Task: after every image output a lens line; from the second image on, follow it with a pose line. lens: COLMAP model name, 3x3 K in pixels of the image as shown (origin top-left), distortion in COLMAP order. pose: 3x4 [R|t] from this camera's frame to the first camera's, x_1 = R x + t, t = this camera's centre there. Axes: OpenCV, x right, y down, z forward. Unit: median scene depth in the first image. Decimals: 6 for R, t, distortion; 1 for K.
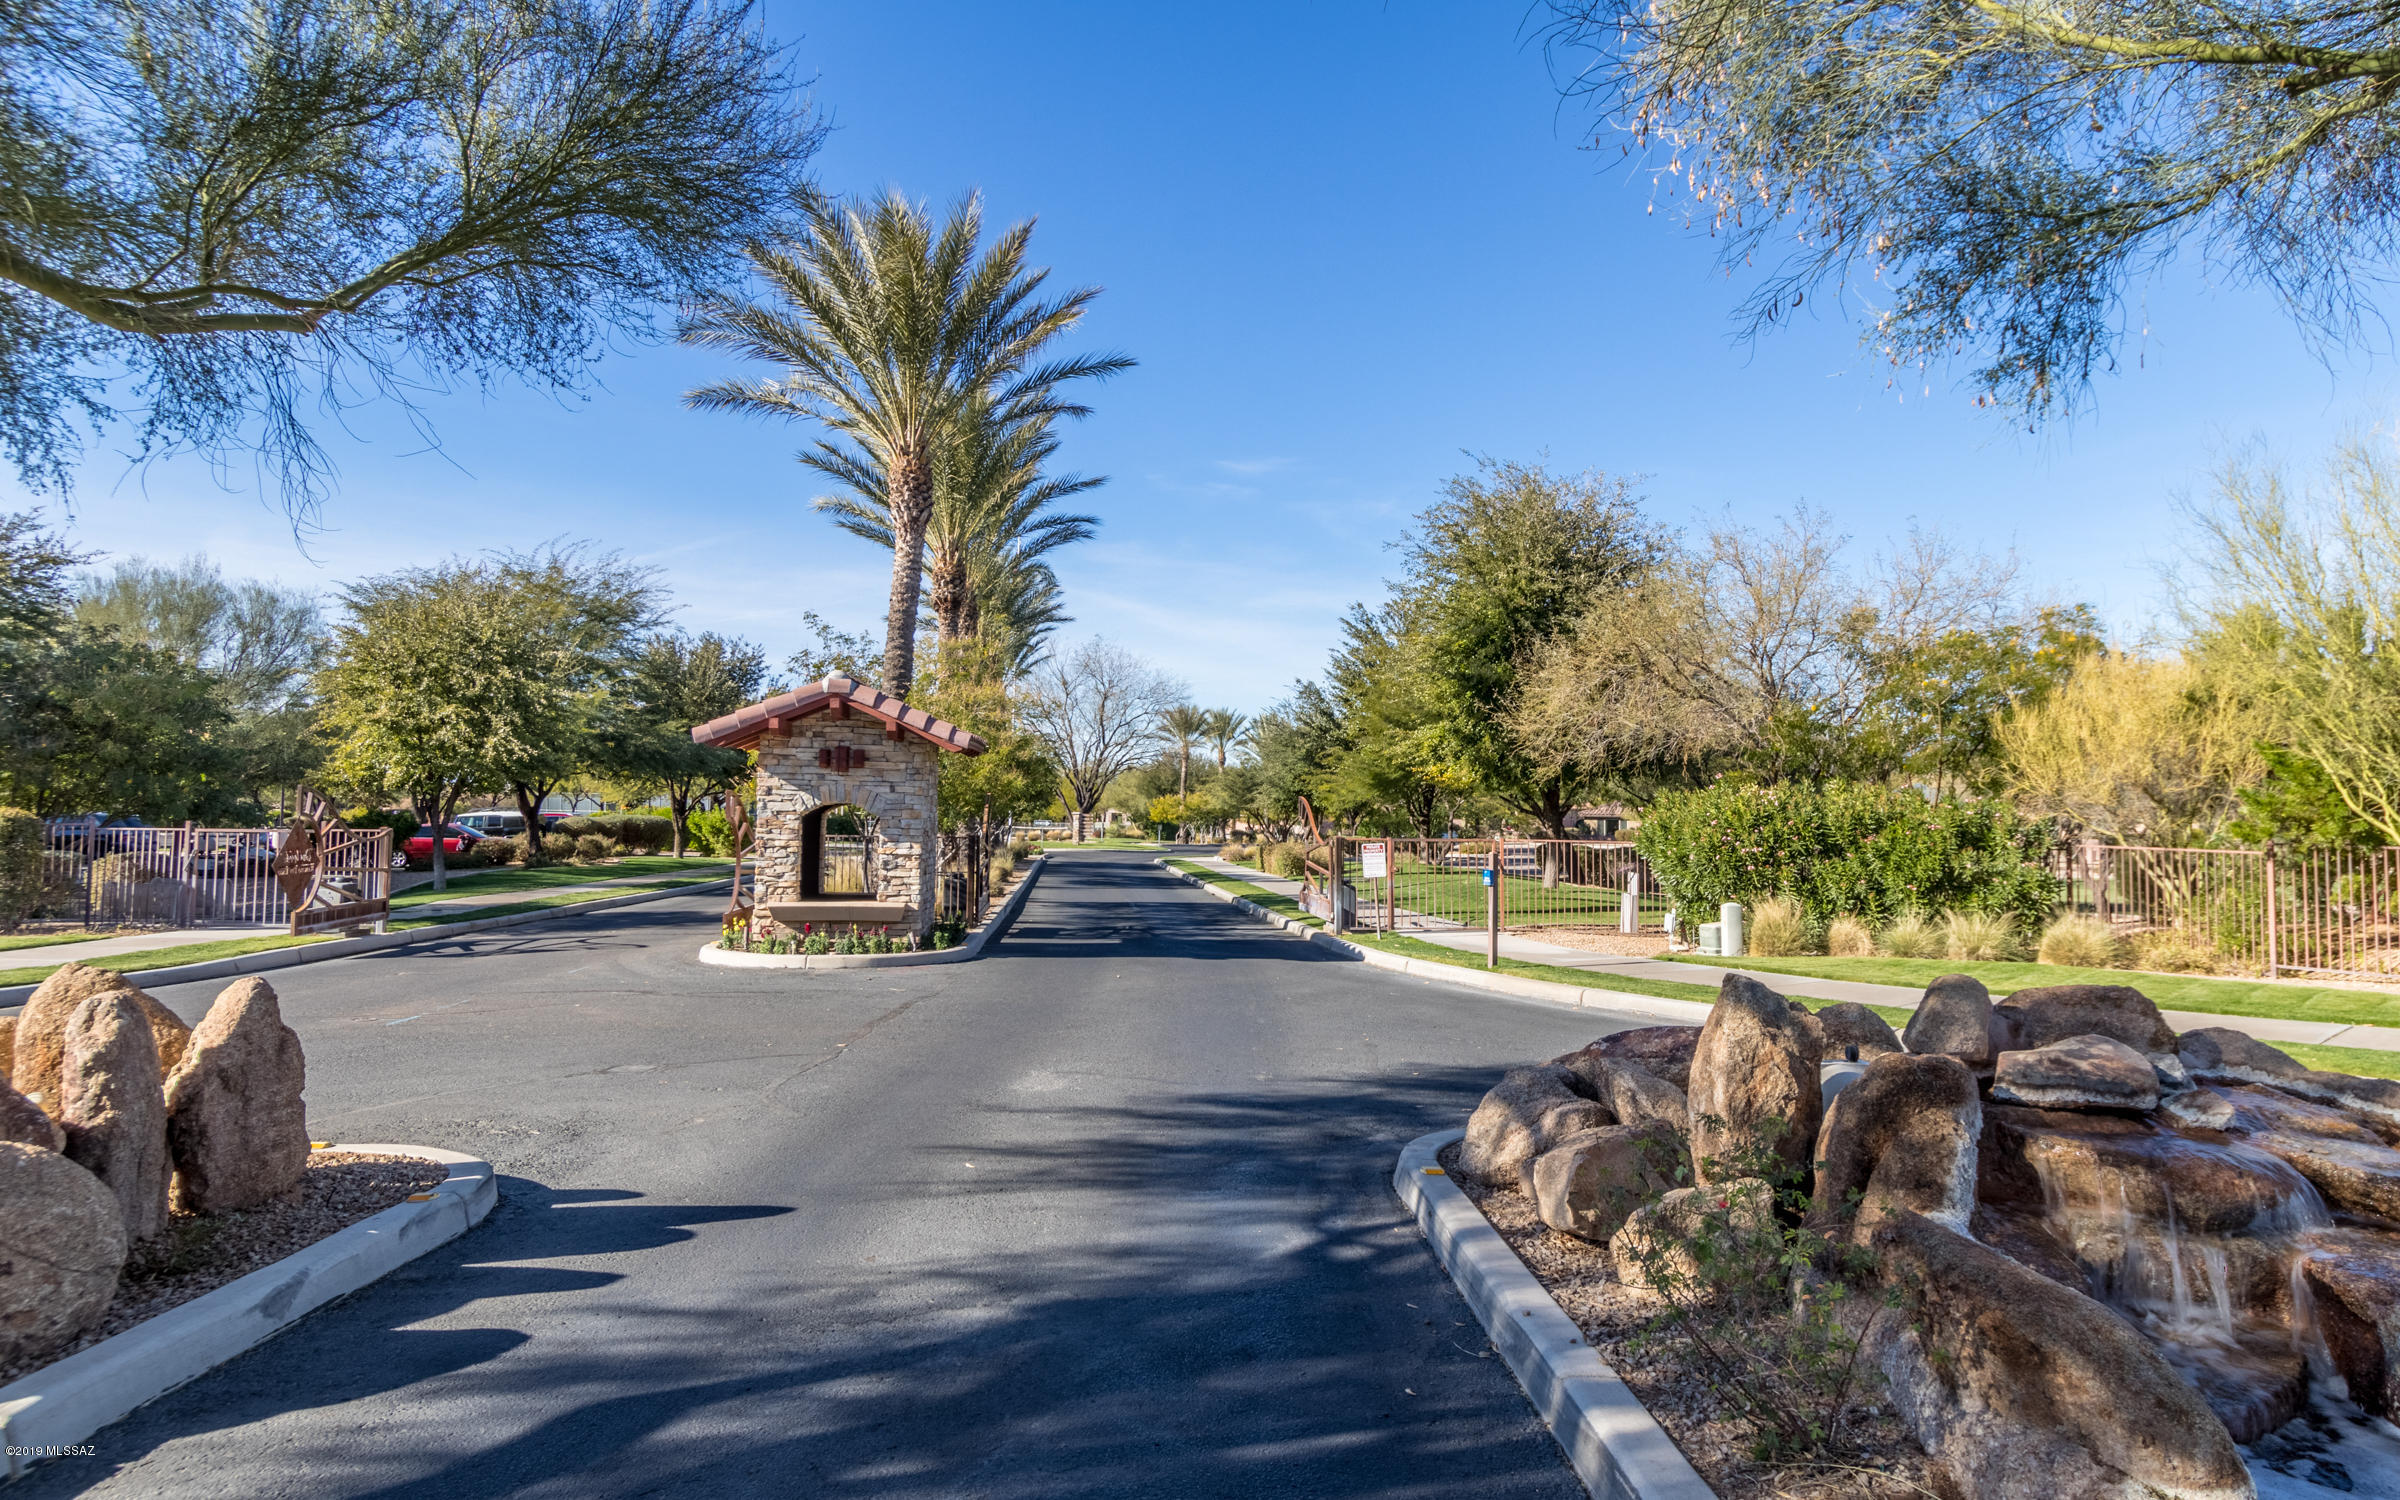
lens RADIAL K [[1499.8, 0, 1201.8], [0, 1499.8, 738.2], [0, 0, 1]] dist [0.003084, 0.001236]
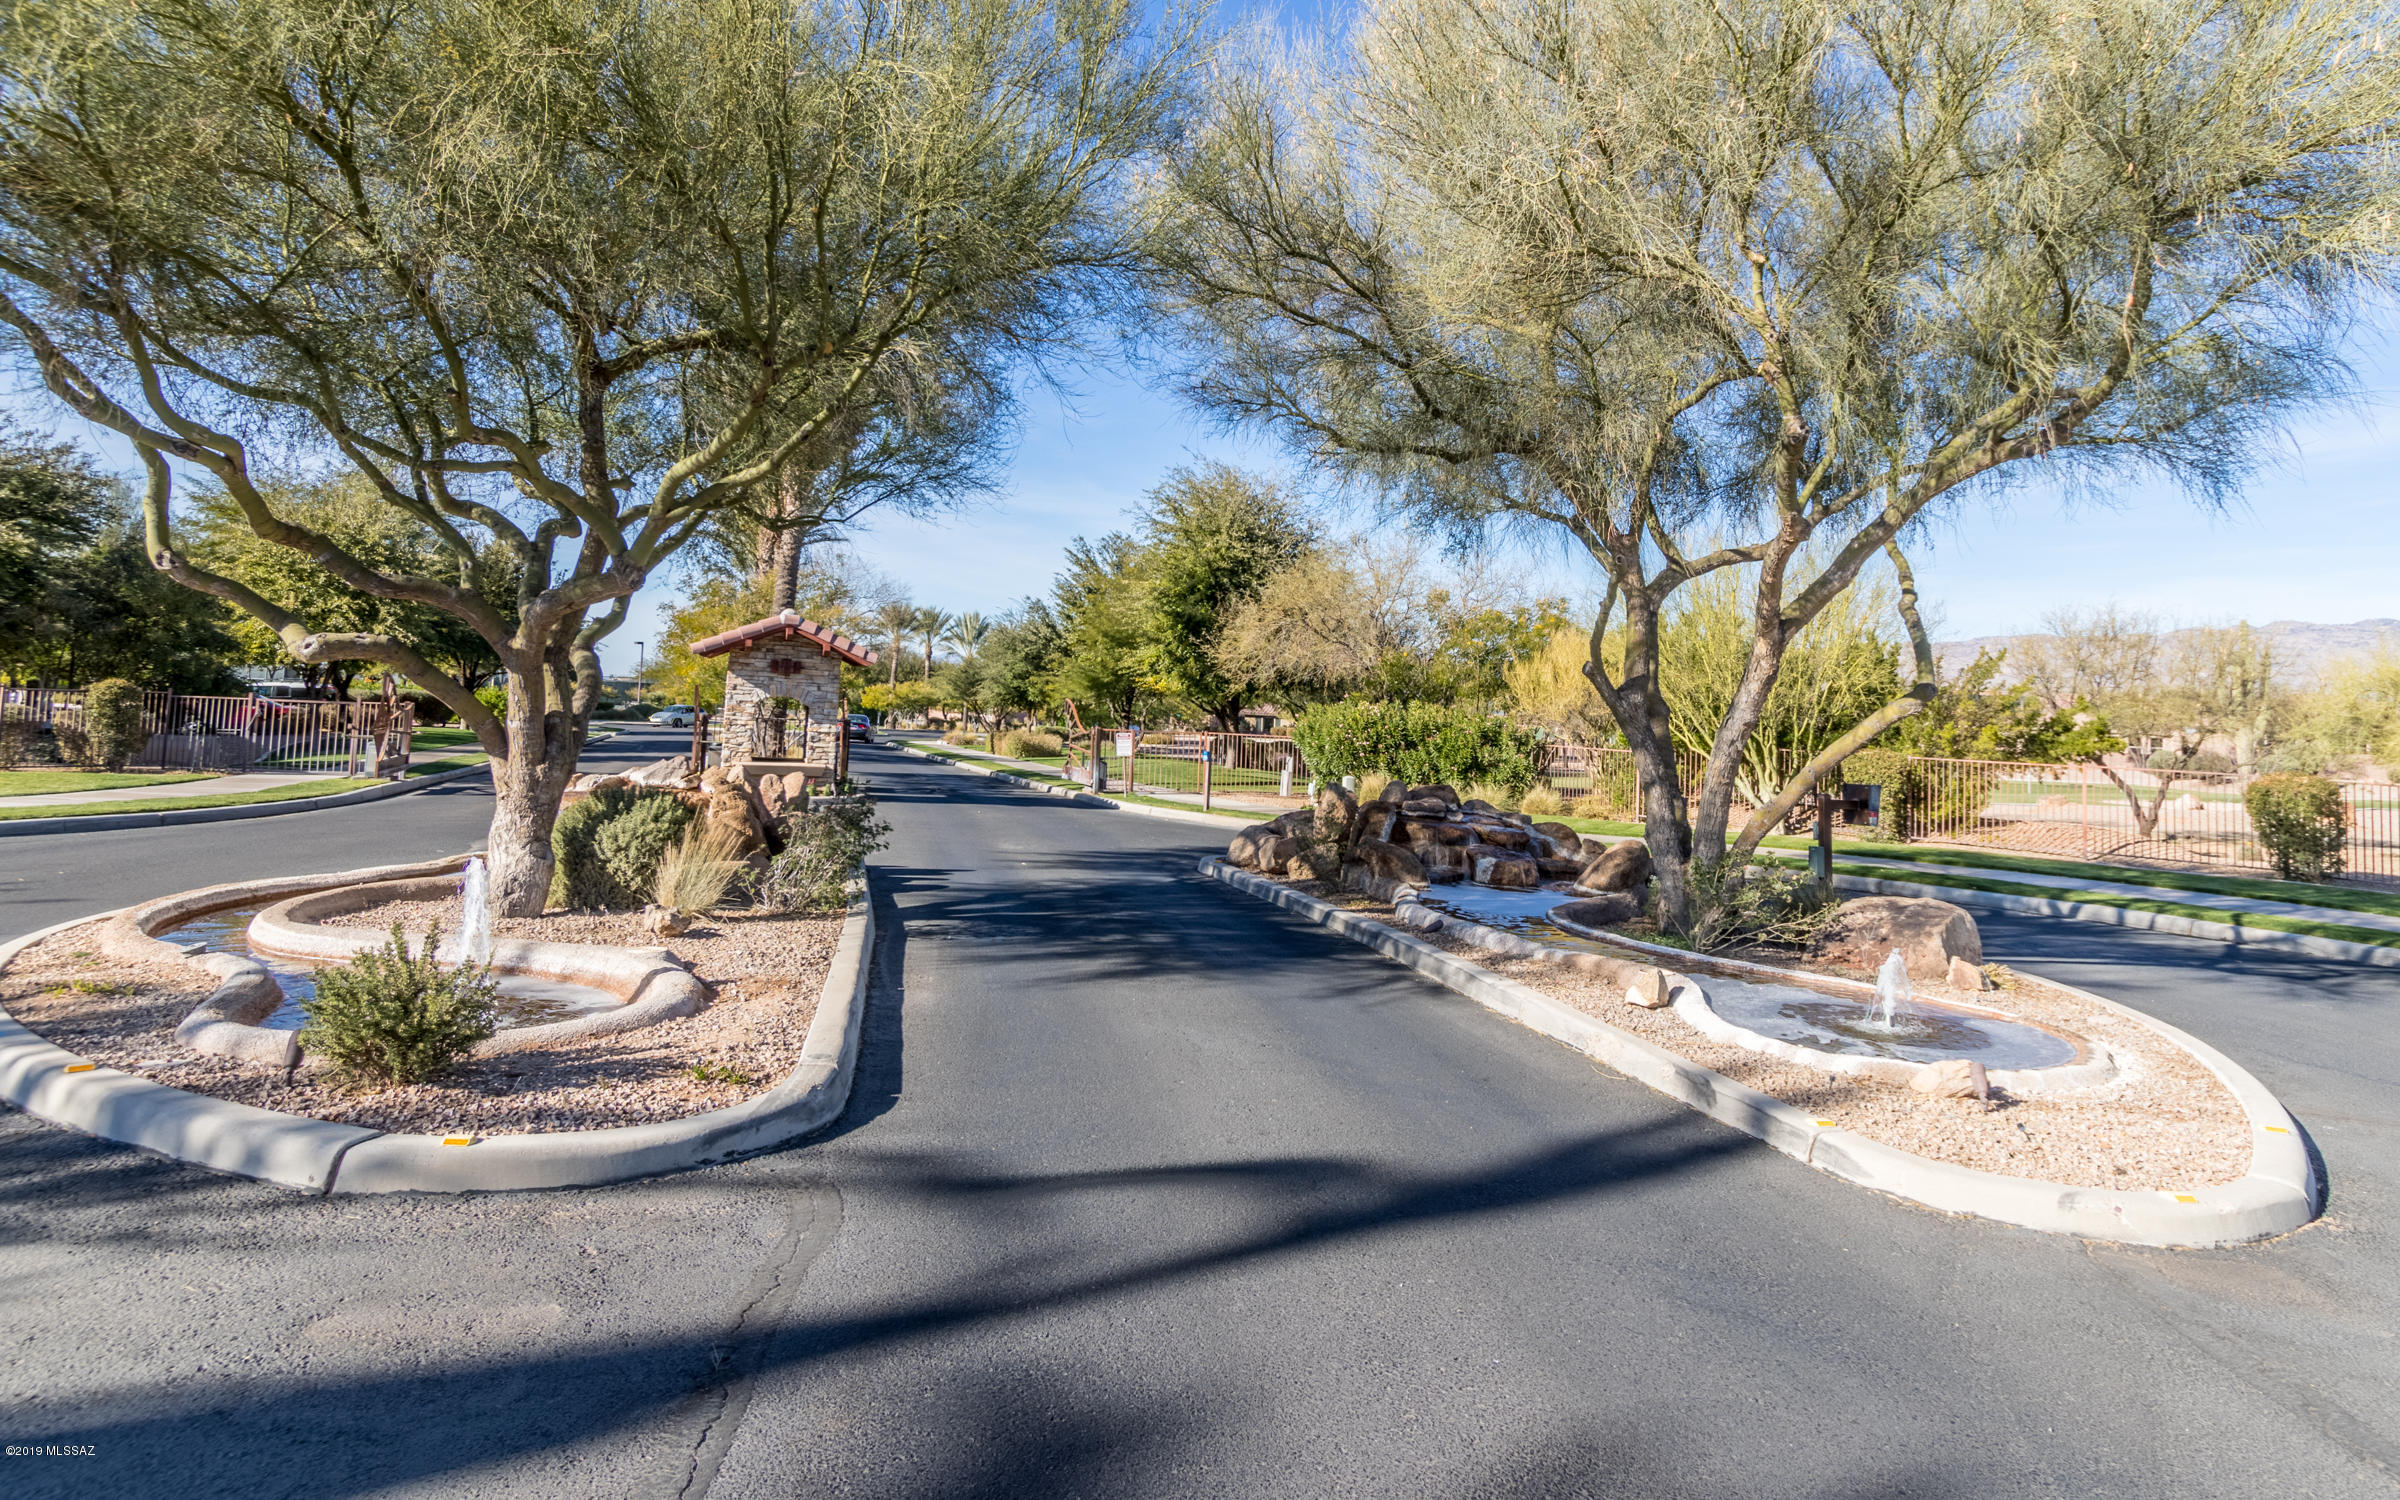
lens RADIAL K [[1499.8, 0, 1201.8], [0, 1499.8, 738.2], [0, 0, 1]] dist [0.003084, 0.001236]
pose [[0.974486, 0.025508, 0.222996, -0.123085], [-0.041776, 0.996773, 0.068540, -0.026106], [-0.220528, -0.076107, 0.972407, -0.404311]]
